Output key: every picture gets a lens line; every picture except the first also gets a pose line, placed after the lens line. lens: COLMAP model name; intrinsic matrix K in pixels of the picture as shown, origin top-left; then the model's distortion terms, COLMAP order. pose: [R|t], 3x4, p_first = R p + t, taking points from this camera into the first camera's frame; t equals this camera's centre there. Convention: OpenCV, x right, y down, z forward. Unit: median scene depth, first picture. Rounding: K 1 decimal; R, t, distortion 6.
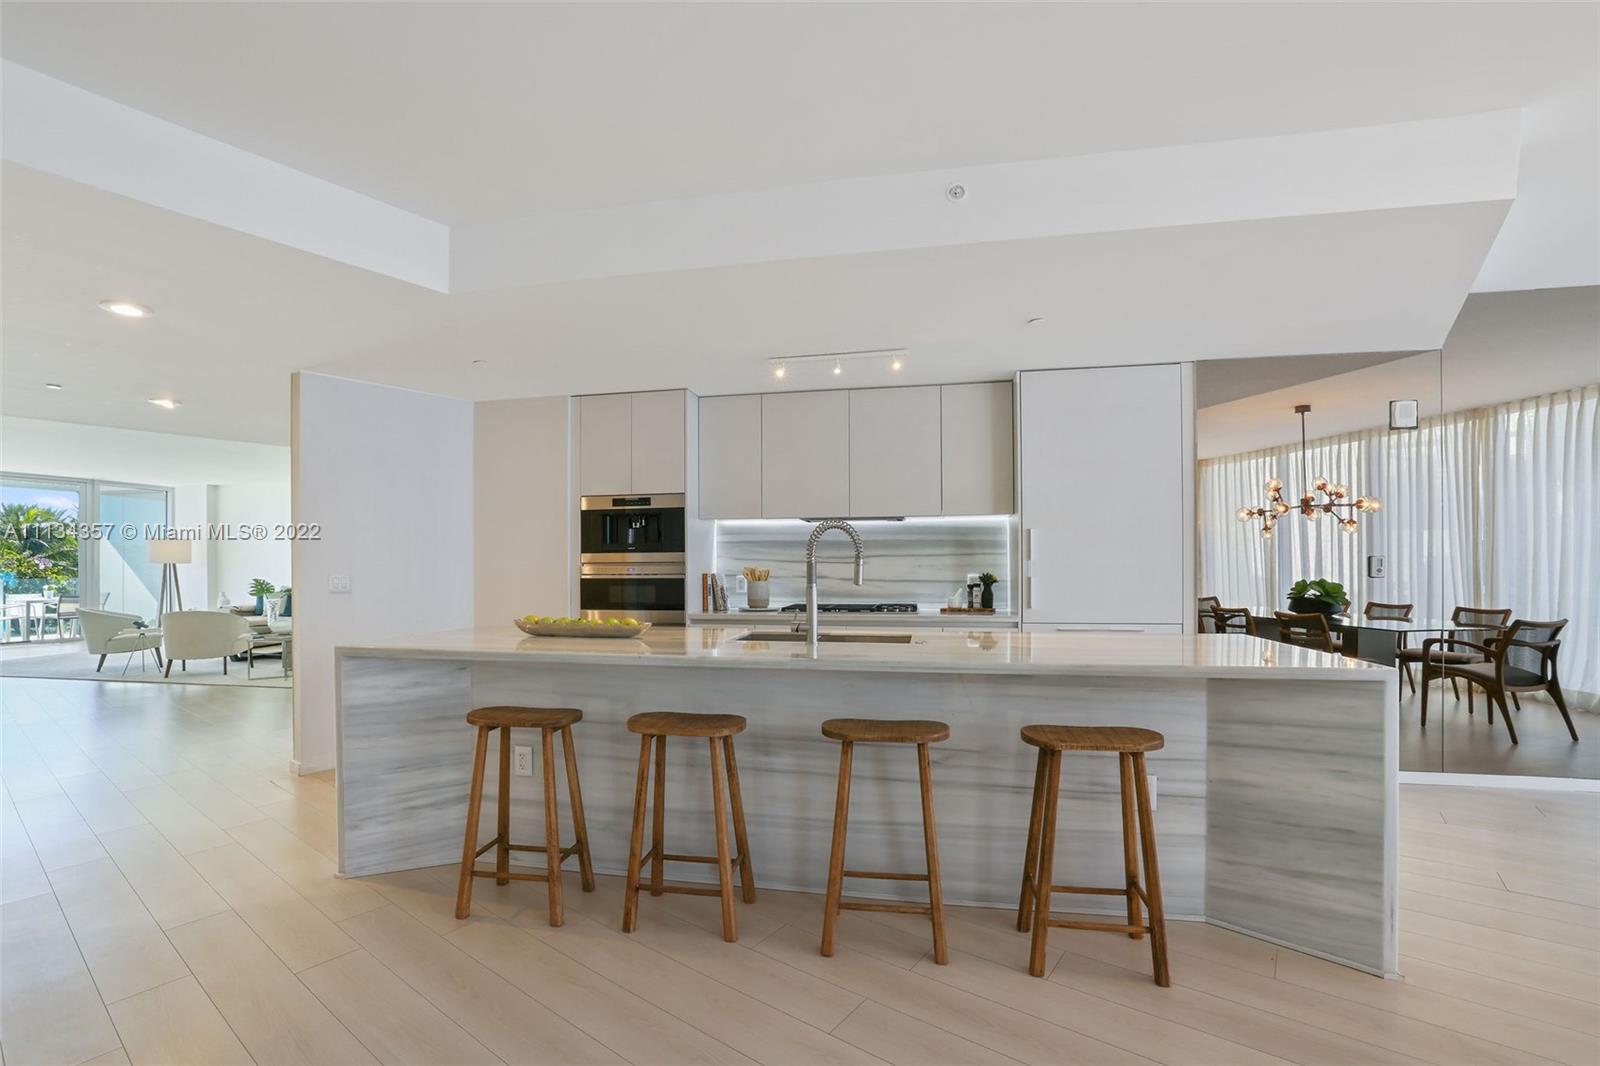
lens RADIAL K [[686.4, 0, 789.7], [0, 686.4, 537.6], [0, 0, 1]] dist [-0.046966, 0.015844]
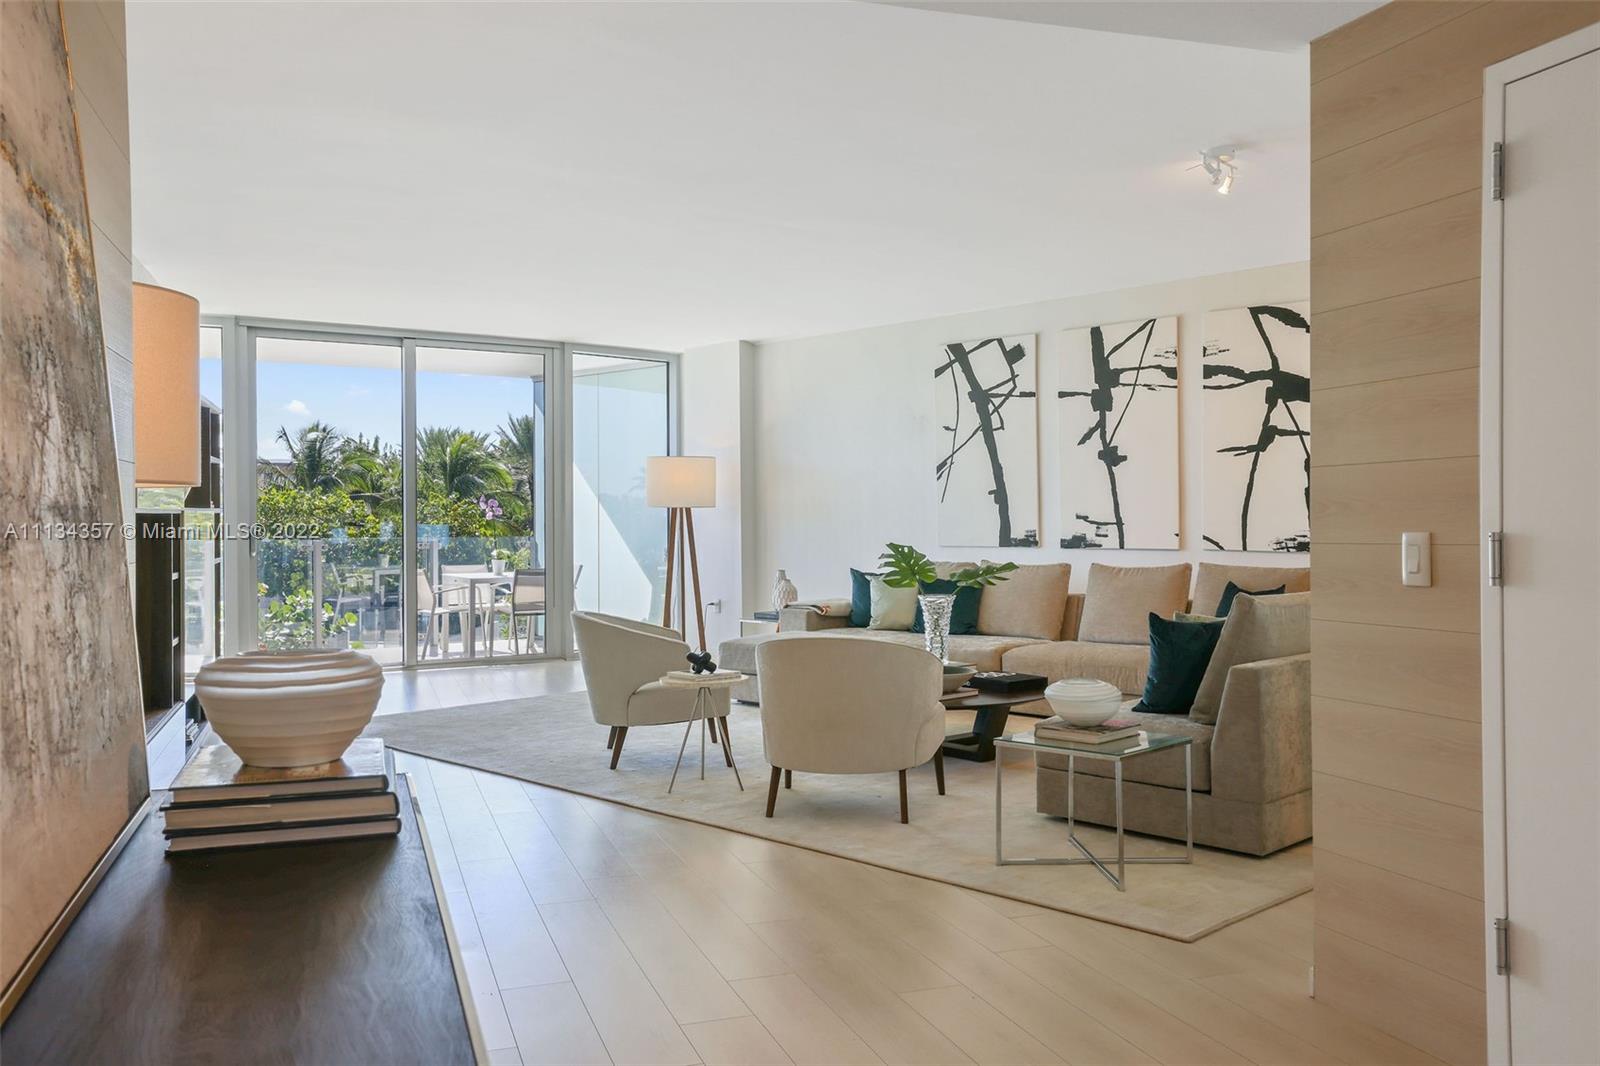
lens RADIAL K [[1107.5, 0, 800.0], [0, 1107.5, 533.0], [0, 0, 1]] dist [0.002798, 0.000324]
pose [[0.857253, 0.011412, -0.514769, -0.473772], [0.014893, 0.998786, 0.046945, 0.022039], [0.514680, -0.047910, 0.856043, 0.384281]]
